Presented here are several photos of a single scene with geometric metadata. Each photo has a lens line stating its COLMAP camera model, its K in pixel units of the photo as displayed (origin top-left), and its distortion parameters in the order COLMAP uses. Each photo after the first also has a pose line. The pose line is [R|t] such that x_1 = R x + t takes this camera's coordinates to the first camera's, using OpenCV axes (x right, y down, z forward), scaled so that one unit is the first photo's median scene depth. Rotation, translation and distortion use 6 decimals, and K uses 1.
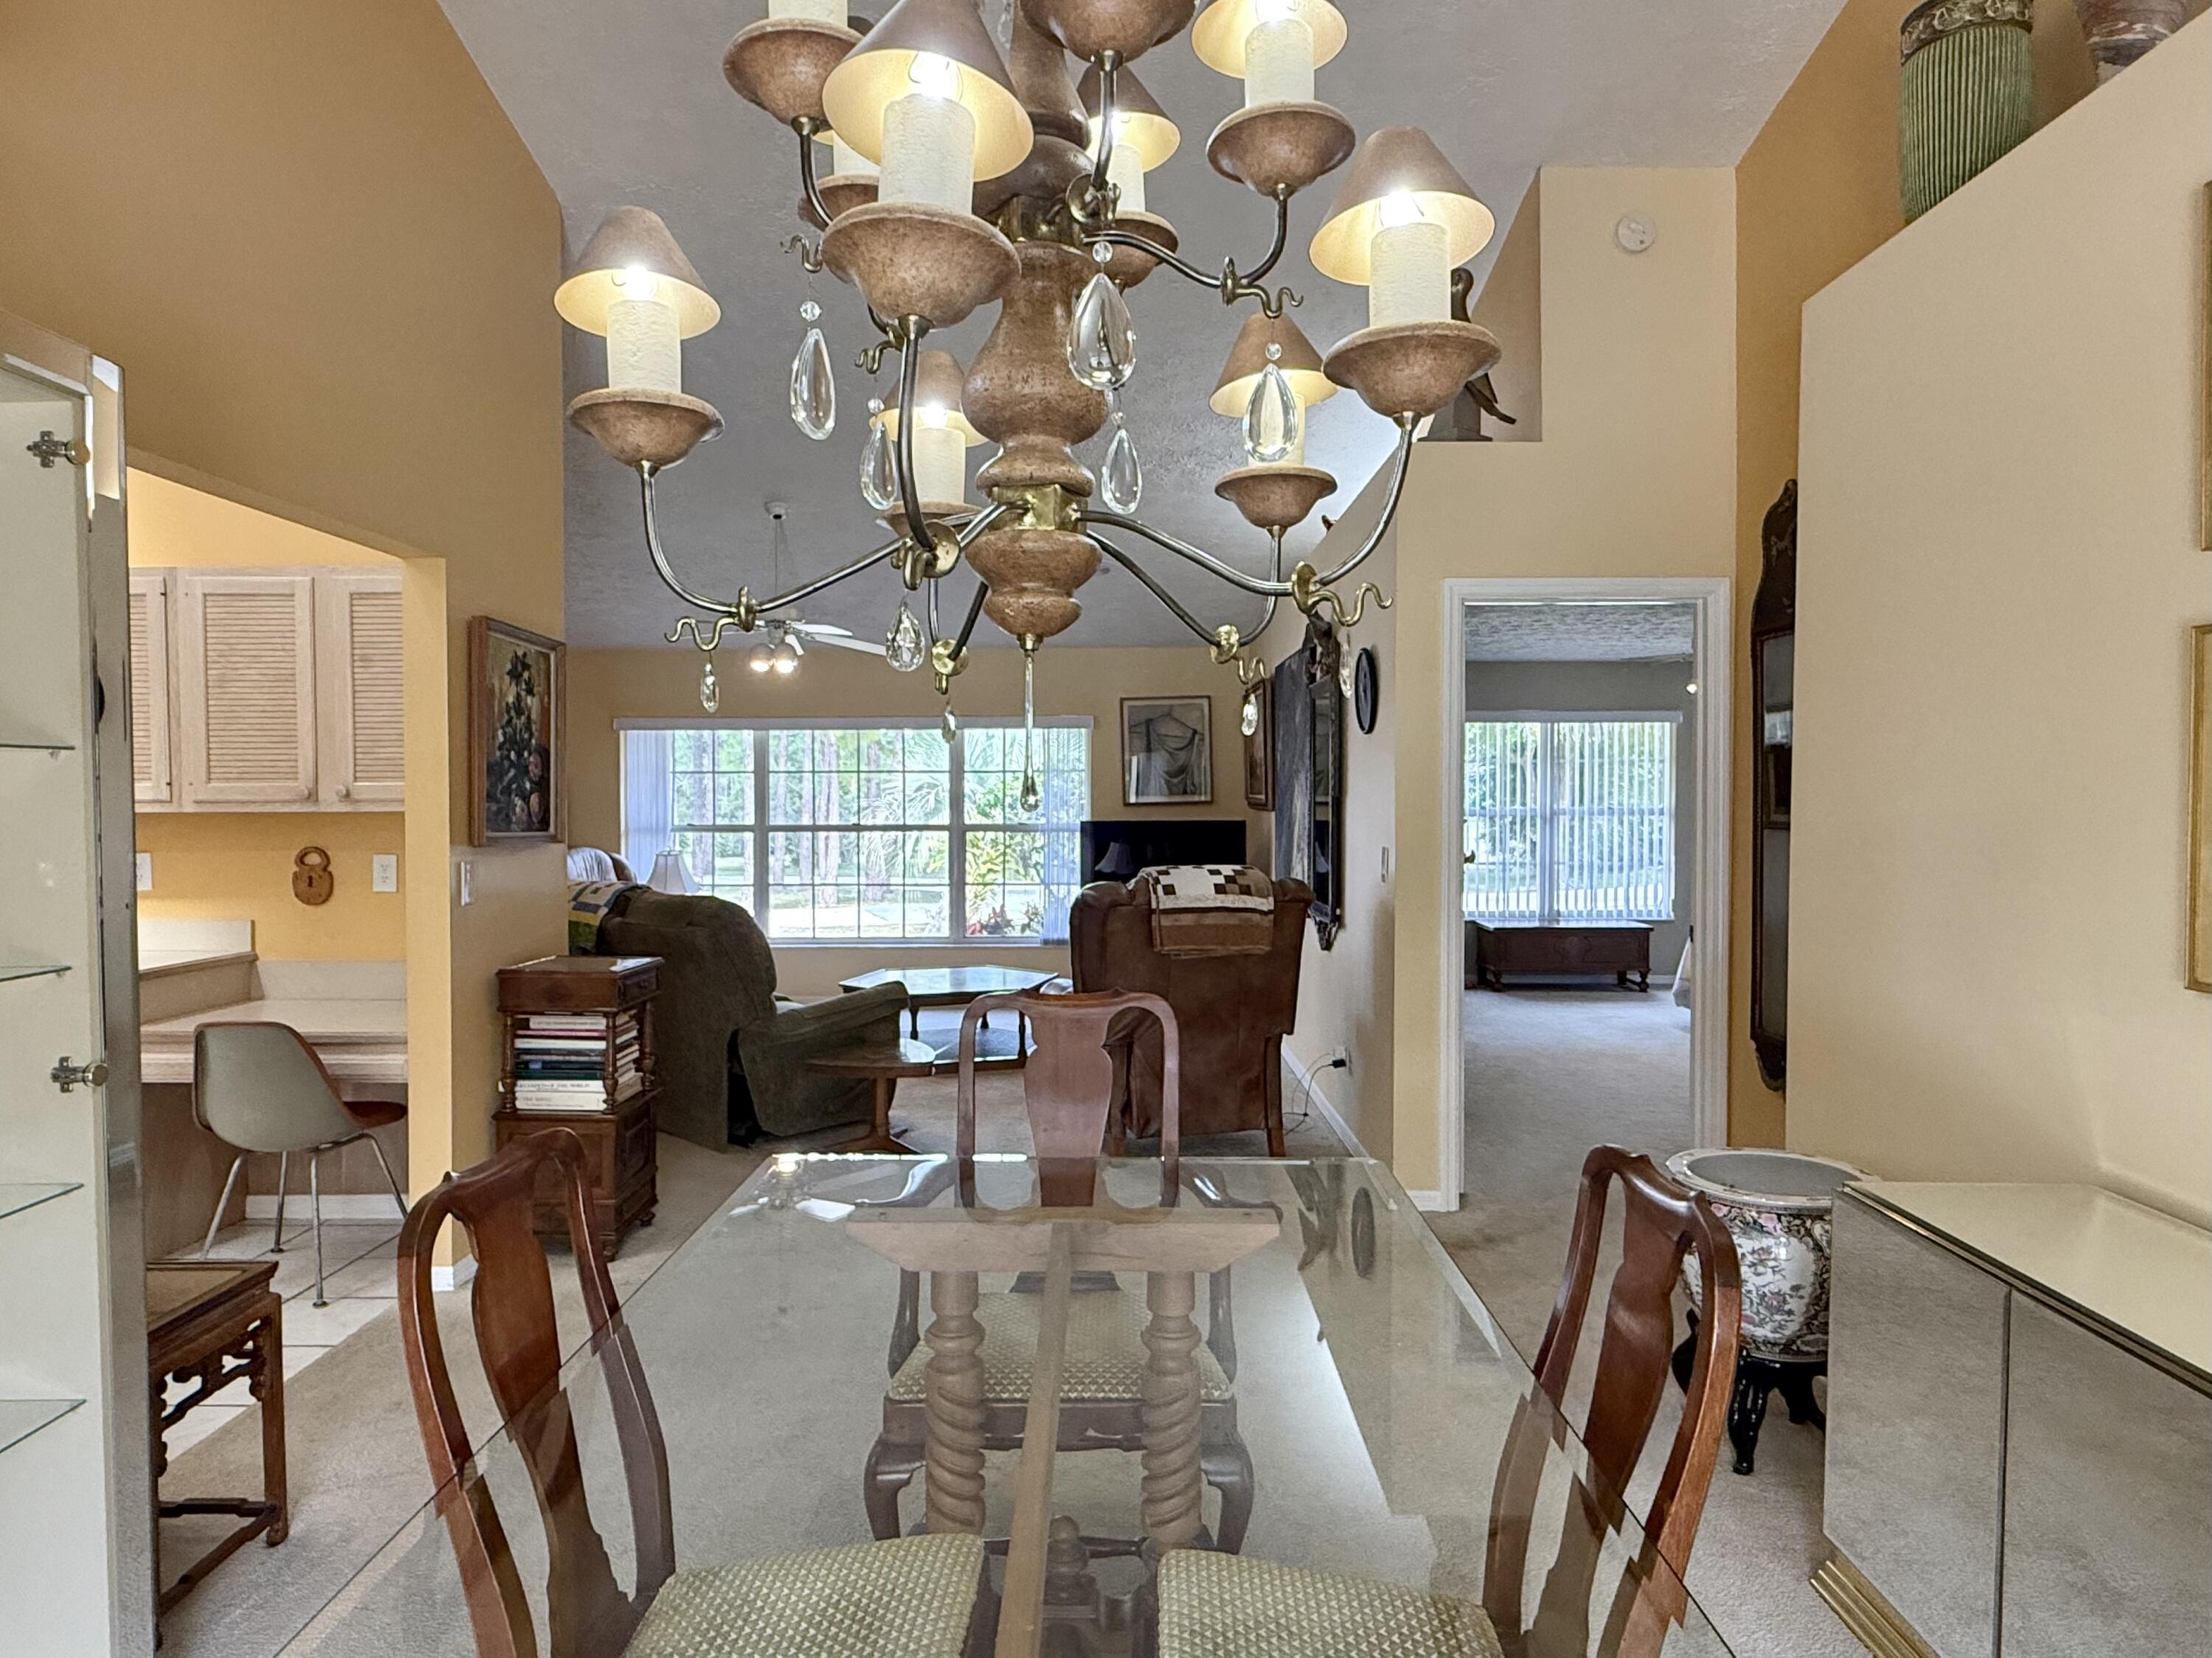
lens RADIAL K [[1315.3, 0, 1087.7], [0, 1315.3, 821.6], [0, 0, 1]] dist [-0.002280, -0.000800]
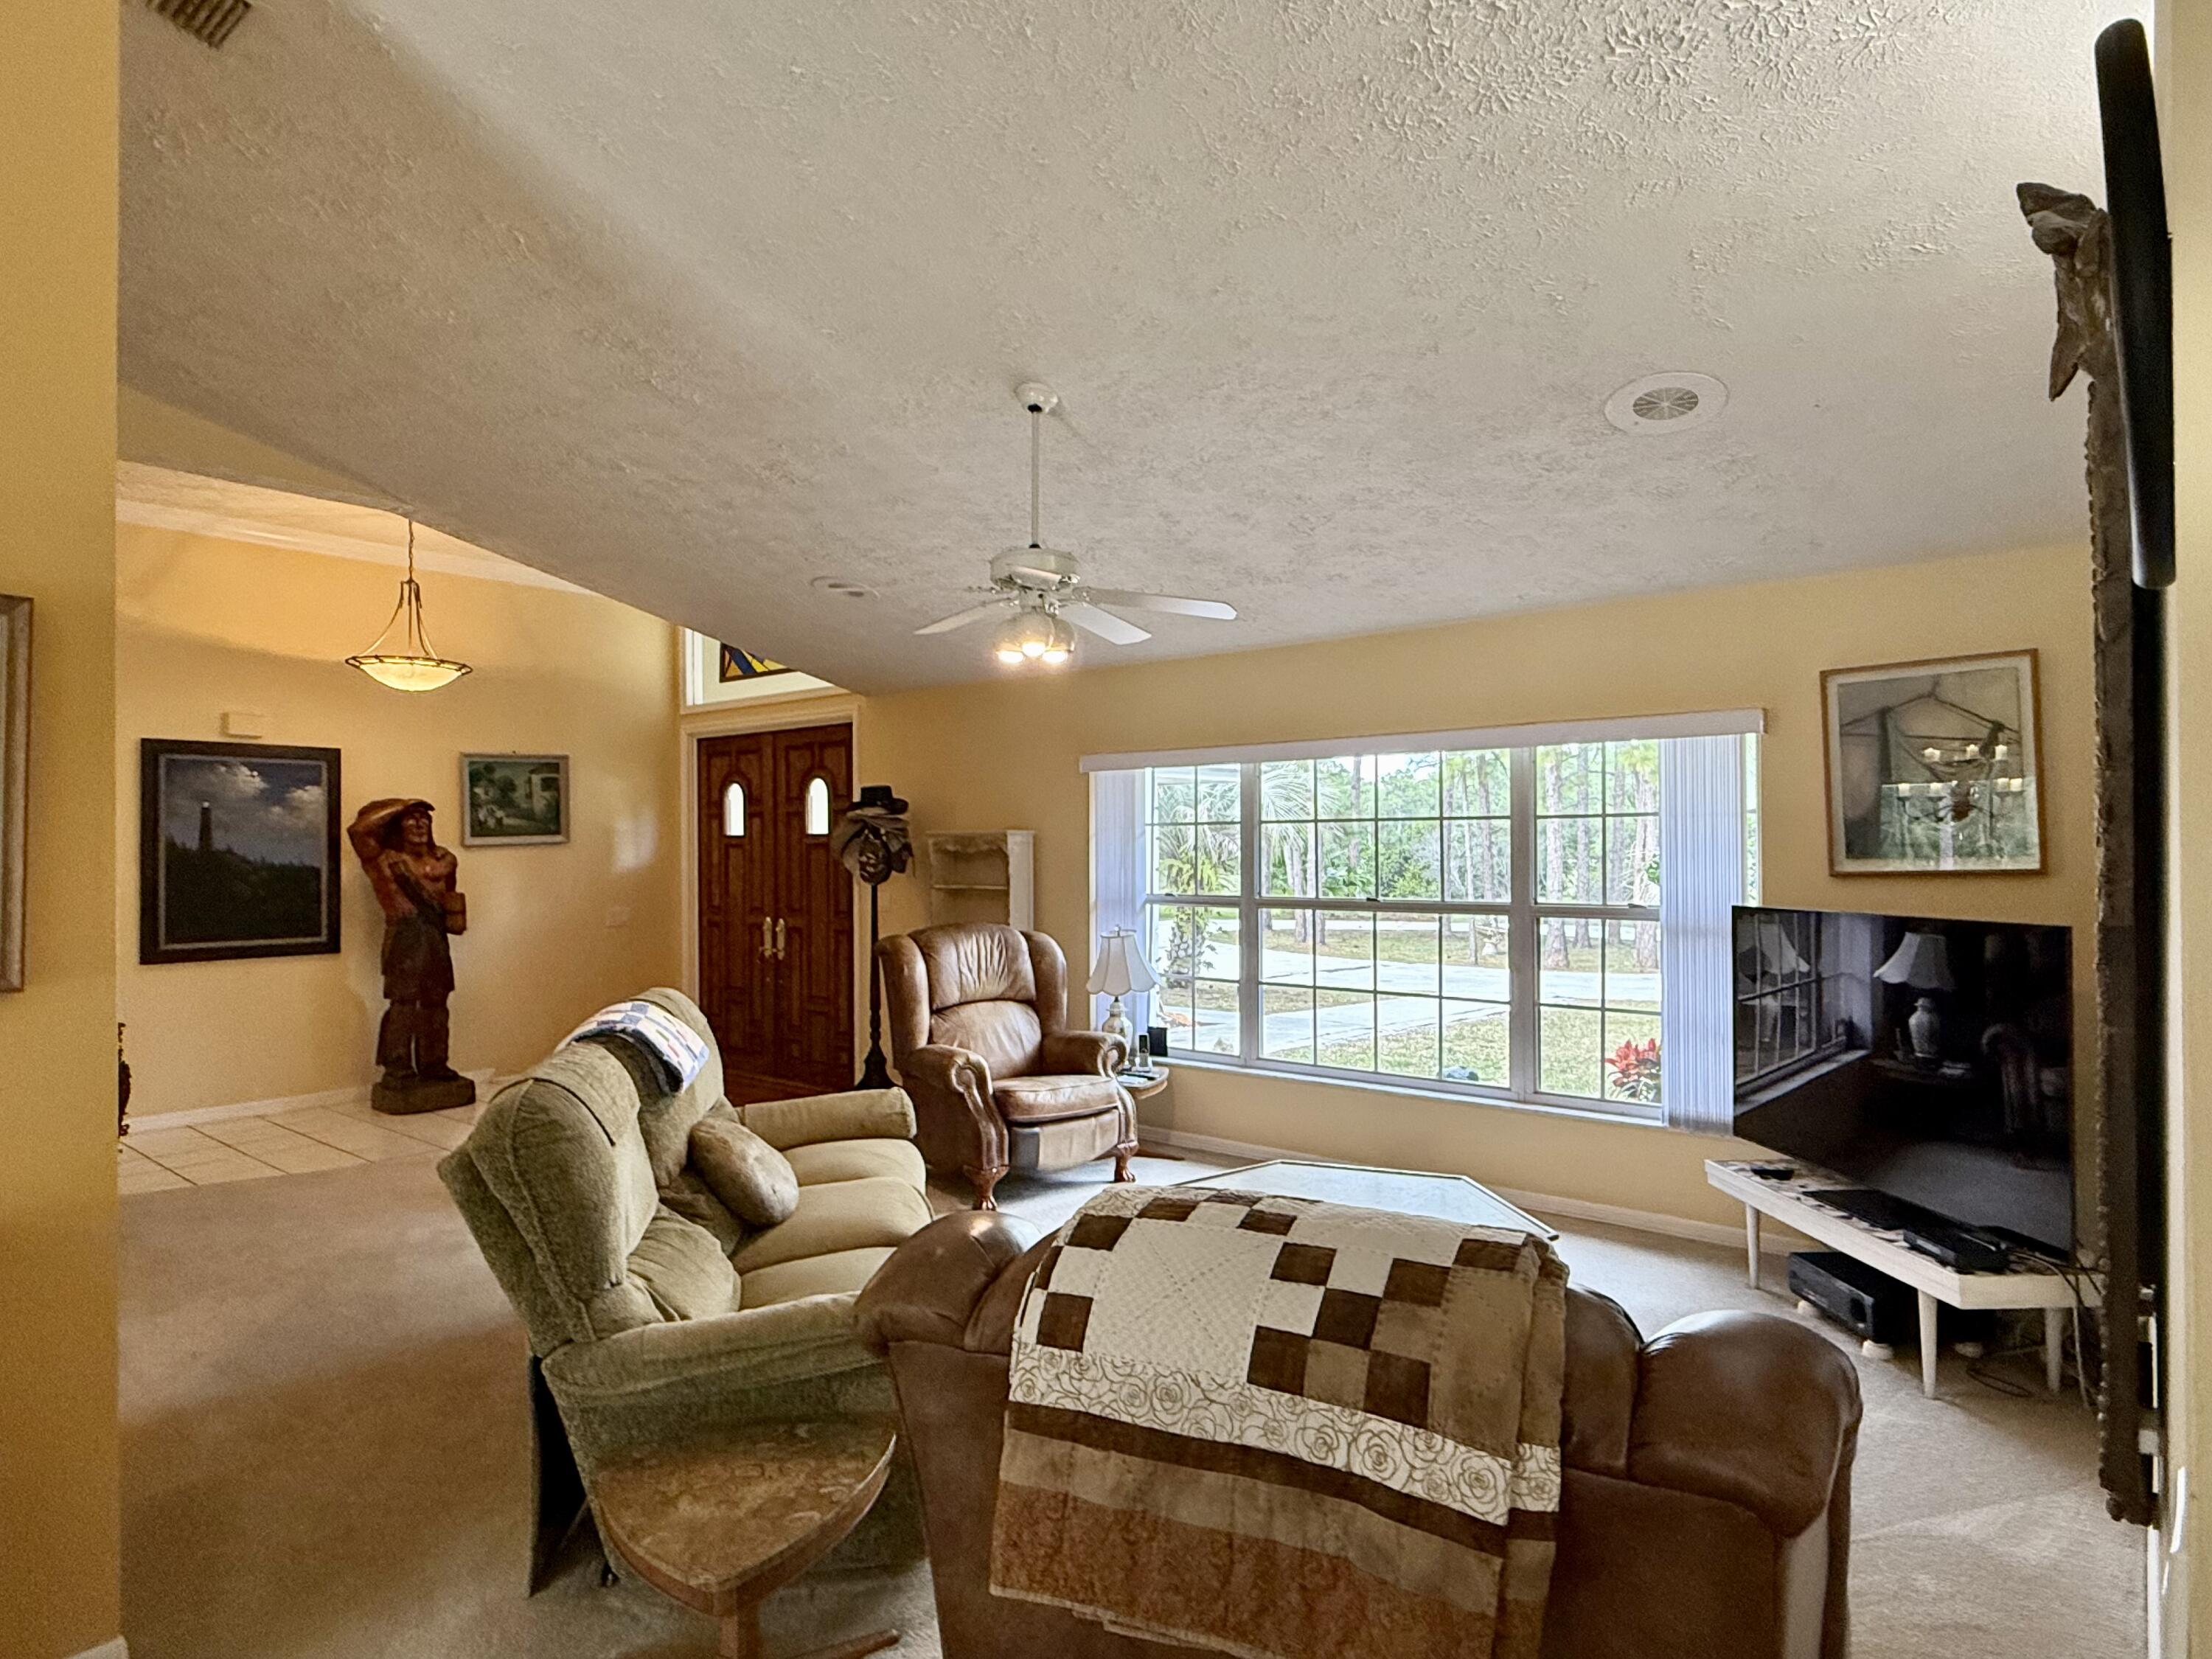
lens RADIAL K [[1251.2, 0, 1098.0], [0, 1251.2, 828.7], [0, 0, 1]] dist [-0.001806, 0.000008]
pose [[0.777652, -0.011250, -0.628594, 0.211350], [-0.005289, 0.999687, -0.024434, -0.033285], [0.628673, 0.022326, 0.777349, 0.816802]]
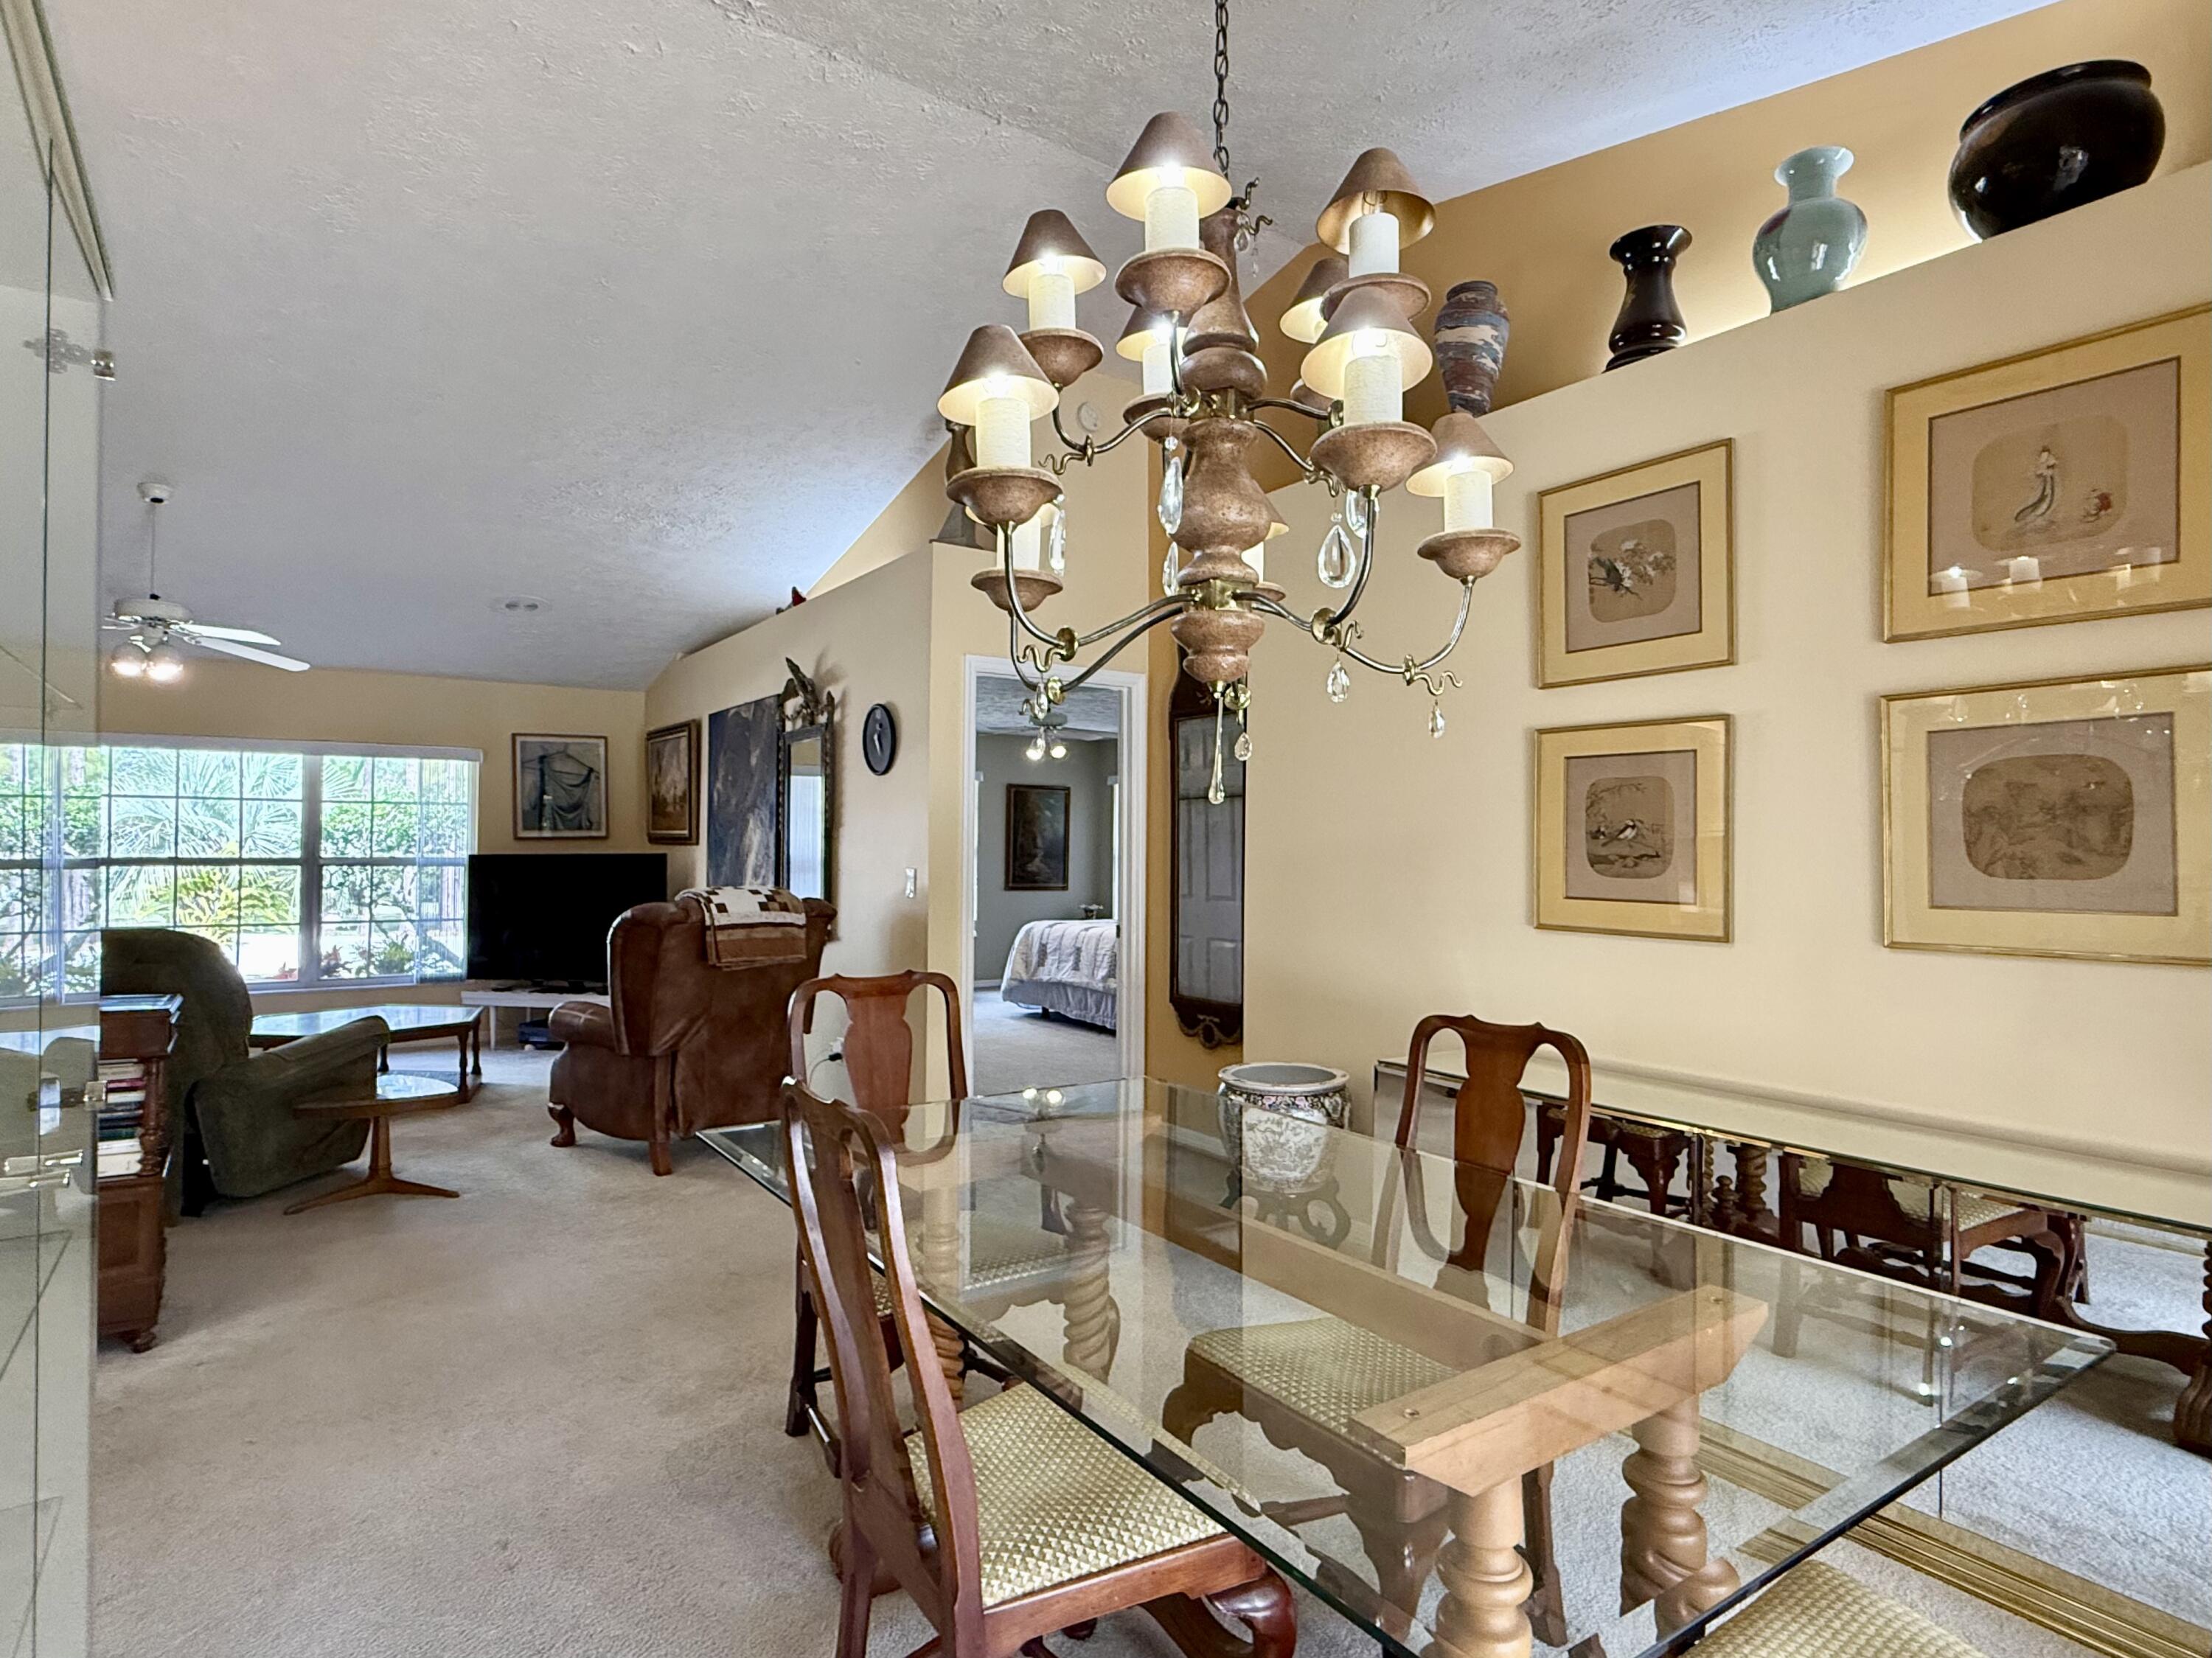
lens RADIAL K [[1191.7, 0, 1100.8], [0, 1191.7, 834.7], [0, 0, 1]] dist [-0.010496, -0.000556]
pose [[0.811177, 0.014984, 0.584608, -0.263252], [0.001455, 0.999617, -0.027640, 0.018282], [-0.584798, 0.023272, 0.810845, 0.002259]]
